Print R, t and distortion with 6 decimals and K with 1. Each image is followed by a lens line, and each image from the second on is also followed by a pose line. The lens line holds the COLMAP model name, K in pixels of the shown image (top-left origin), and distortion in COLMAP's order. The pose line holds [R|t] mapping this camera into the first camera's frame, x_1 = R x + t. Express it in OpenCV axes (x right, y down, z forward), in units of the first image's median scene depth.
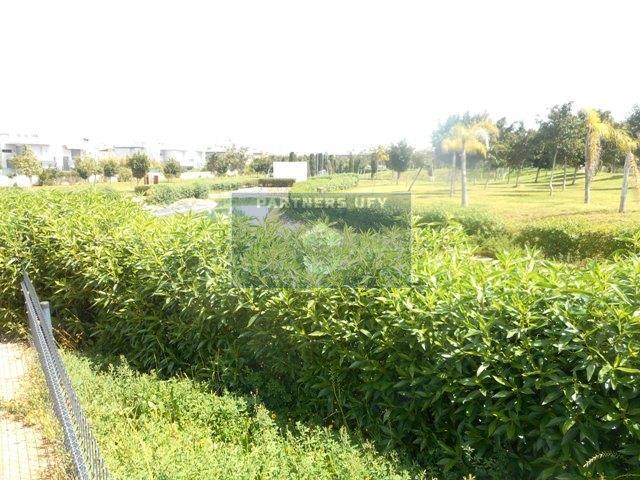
lens RADIAL K [[483.4, 0, 320.0], [0, 483.4, 240.0], [0, 0, 1]] dist [0.003102, -0.001207]
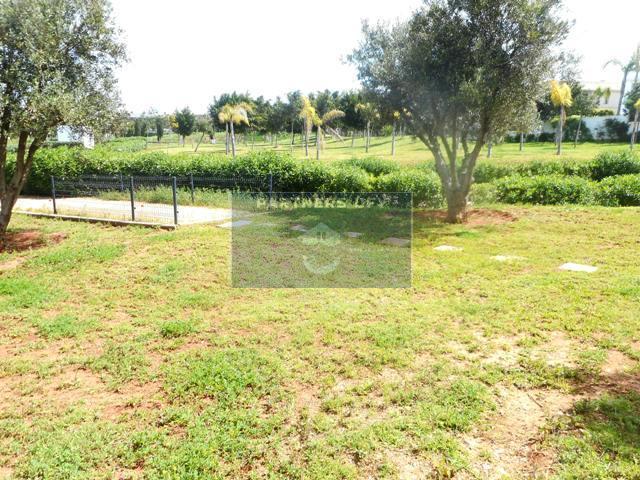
lens RADIAL K [[483.4, 0, 320.0], [0, 483.4, 240.0], [0, 0, 1]] dist [0.003102, -0.001207]
pose [[0.906171, -0.089792, 0.413270, -0.063979], [0.058663, 0.994441, 0.087434, 0.037523], [-0.418824, -0.054987, 0.906401, -0.291778]]
